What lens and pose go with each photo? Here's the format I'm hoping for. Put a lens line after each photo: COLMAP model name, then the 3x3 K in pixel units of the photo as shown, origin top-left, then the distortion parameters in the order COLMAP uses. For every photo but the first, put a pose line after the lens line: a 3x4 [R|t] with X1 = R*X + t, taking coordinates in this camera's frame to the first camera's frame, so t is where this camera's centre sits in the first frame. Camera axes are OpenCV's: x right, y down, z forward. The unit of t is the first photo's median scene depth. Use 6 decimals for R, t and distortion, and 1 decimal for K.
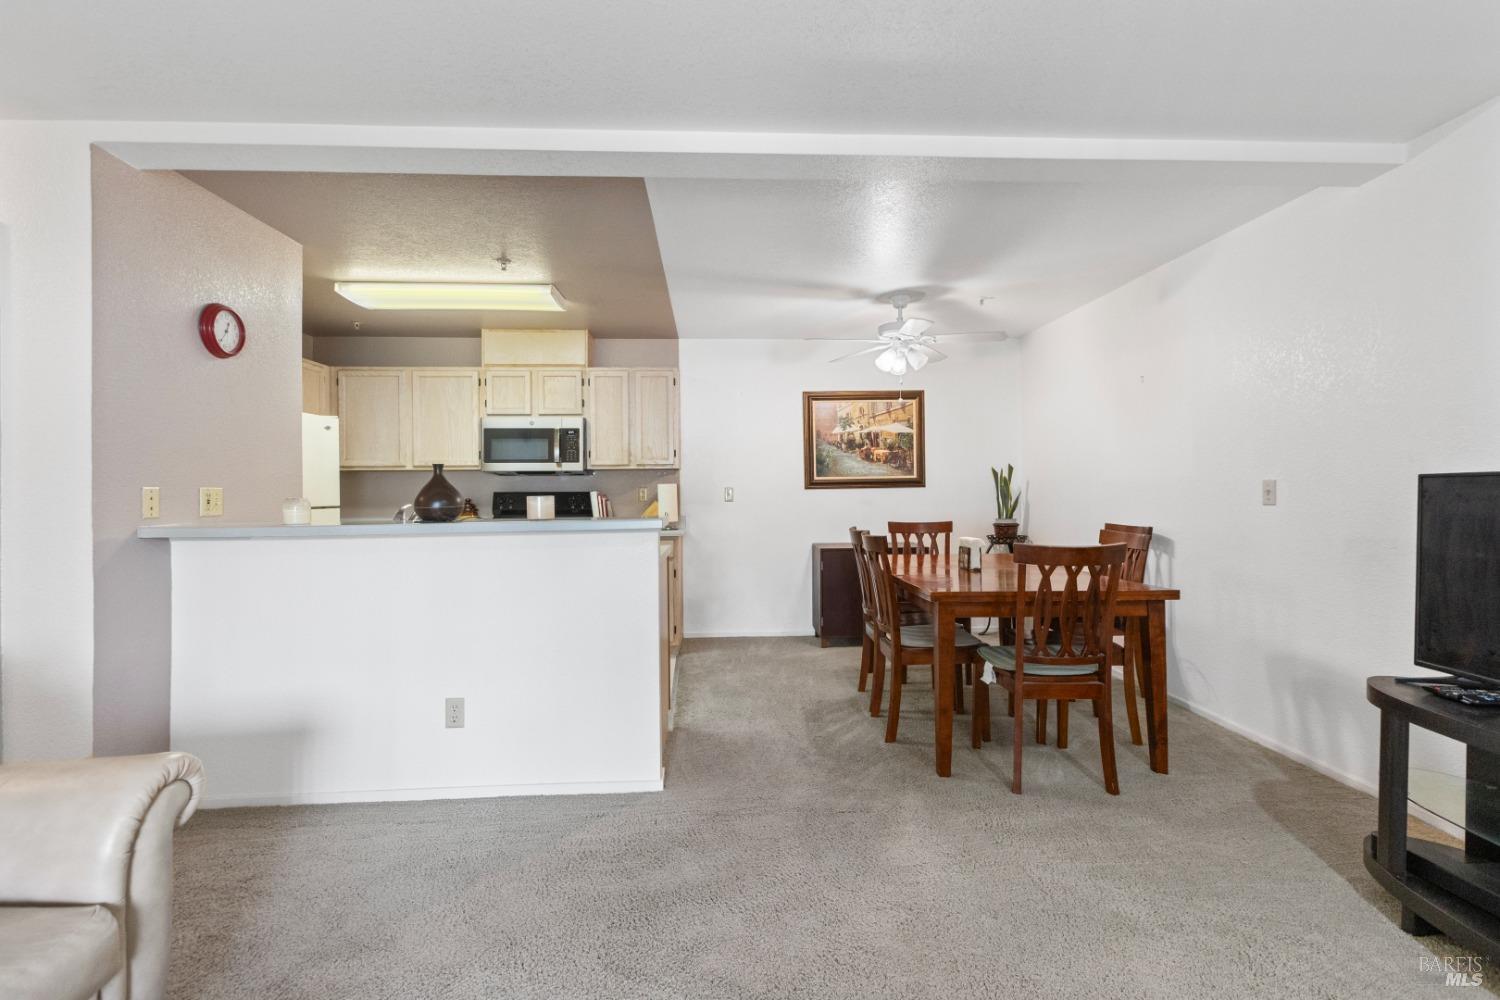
lens RADIAL K [[674.6, 0, 749.4], [0, 674.6, 489.0], [0, 0, 1]] dist [-0.001643, 0.000922]
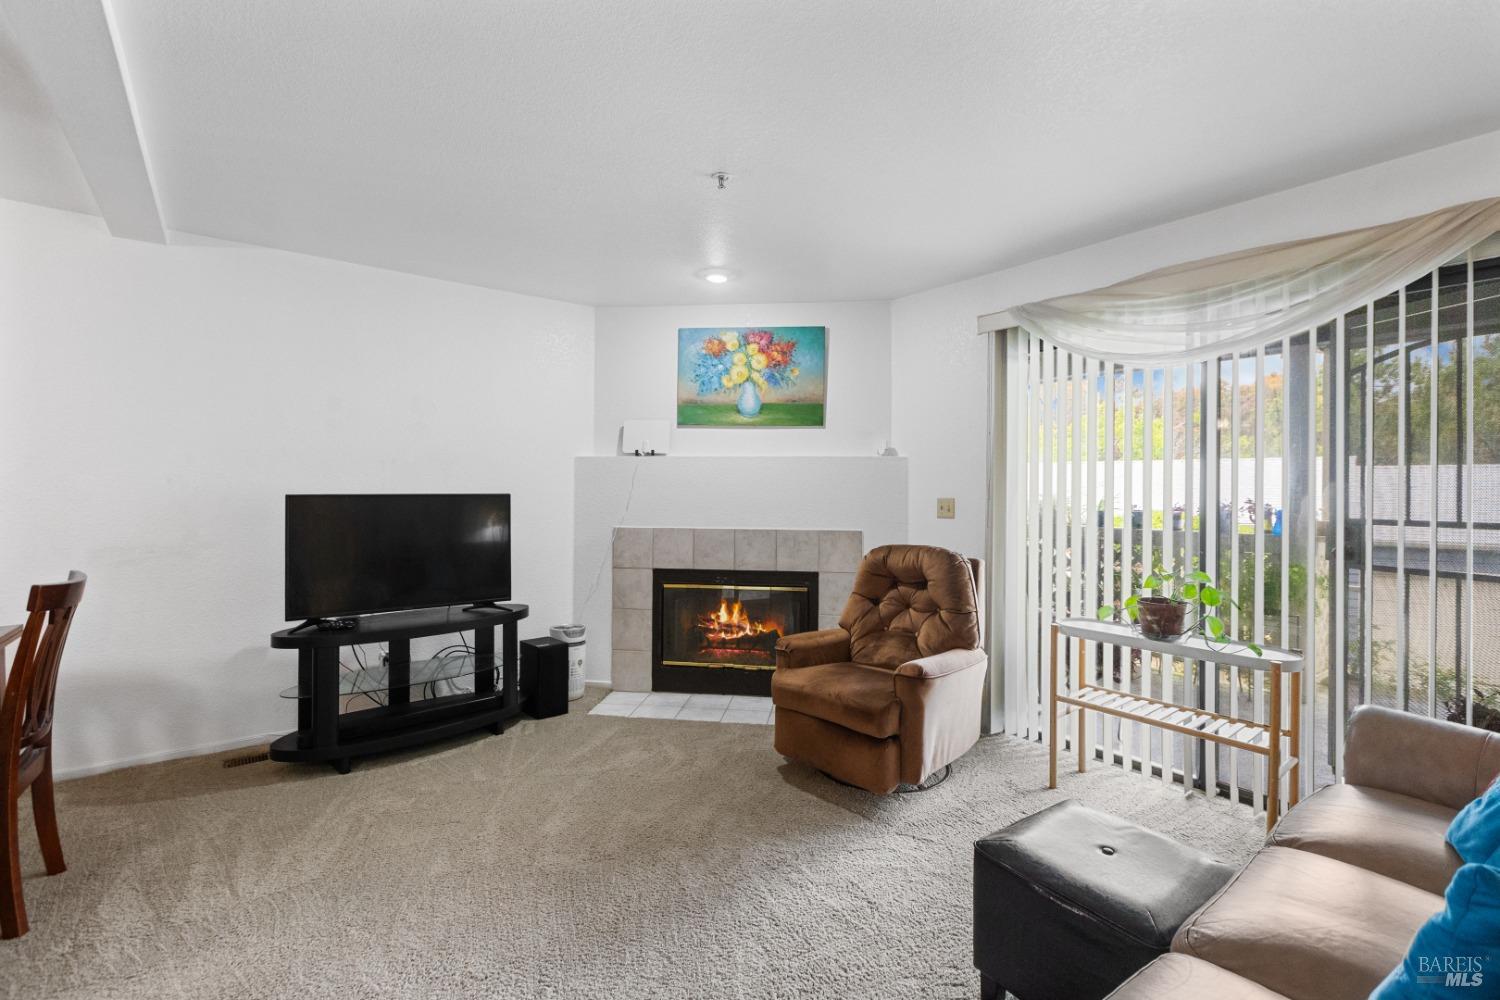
lens RADIAL K [[674.6, 0, 746.3], [0, 674.6, 481.9], [0, 0, 1]] dist [-0.001643, 0.000922]
pose [[-0.570389, 0.012019, 0.821287, -0.328269], [-0.003461, 0.999849, -0.017036, -0.011620], [-0.821367, -0.012560, -0.570261, 0.396657]]
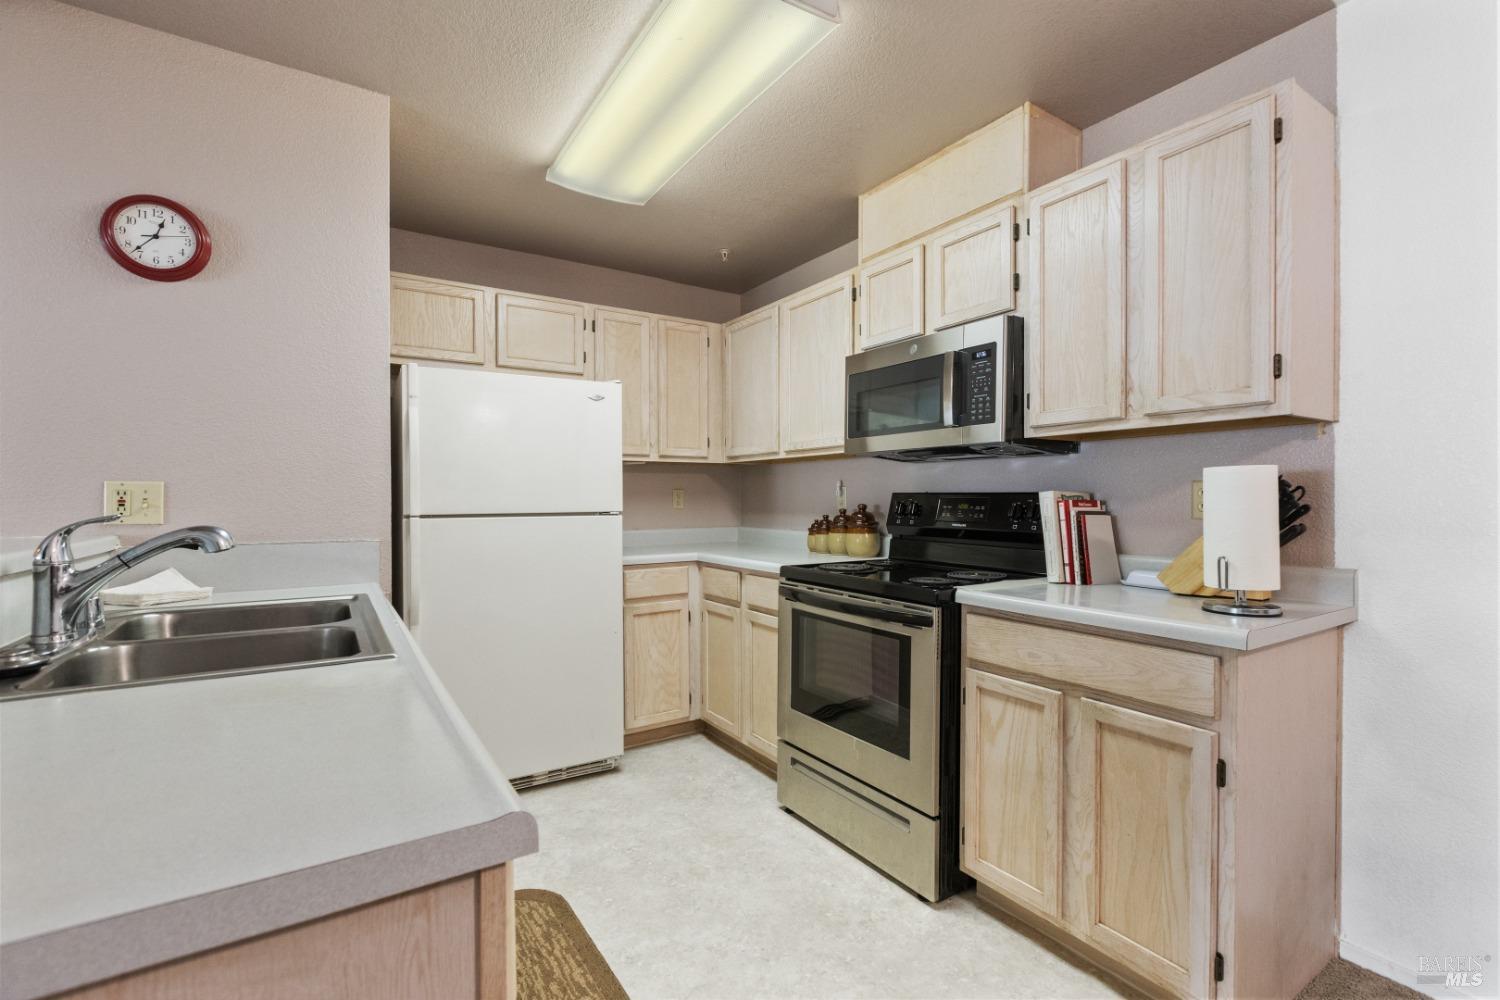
lens RADIAL K [[674.6, 0, 731.5], [0, 674.6, 504.8], [0, 0, 1]] dist [-0.001643, 0.000922]
pose [[0.504272, 0.015254, -0.863410, 0.030736], [-0.001080, 0.999854, 0.017034, 0.005184], [0.863544, -0.007657, 0.504215, 0.640201]]
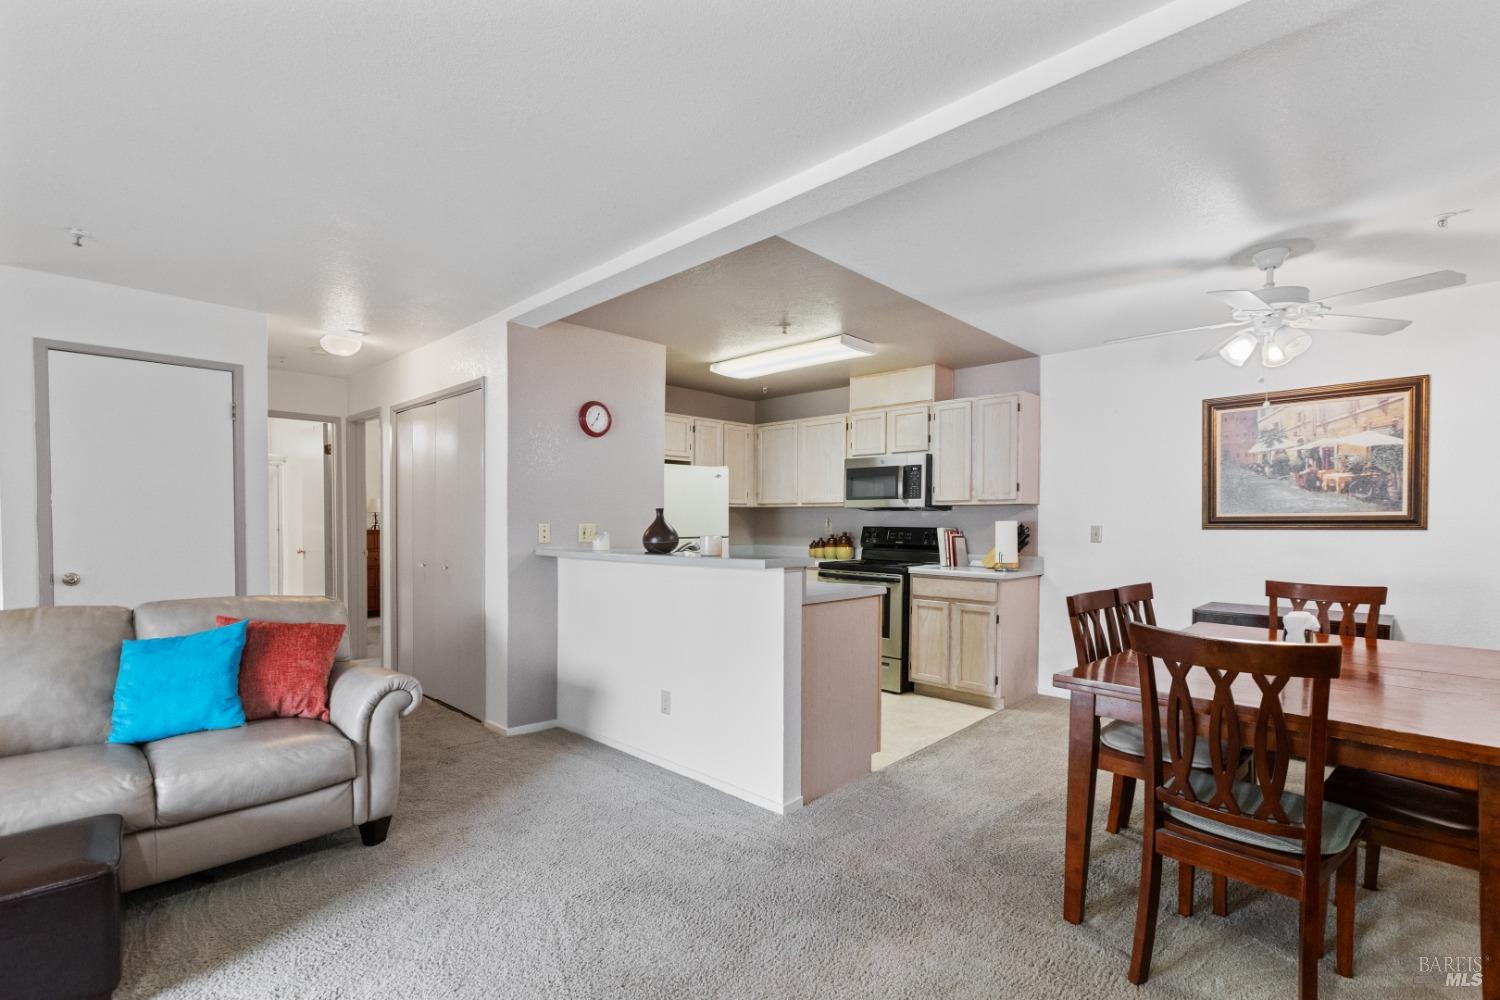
lens RADIAL K [[674.6, 0, 755.8], [0, 674.6, 541.7], [0, 0, 1]] dist [-0.001643, 0.000922]
pose [[0.688317, 0.033295, -0.724646, 0.309845], [-0.006828, 0.999199, 0.039424, -0.013245], [0.725378, -0.022188, 0.687993, 0.124286]]
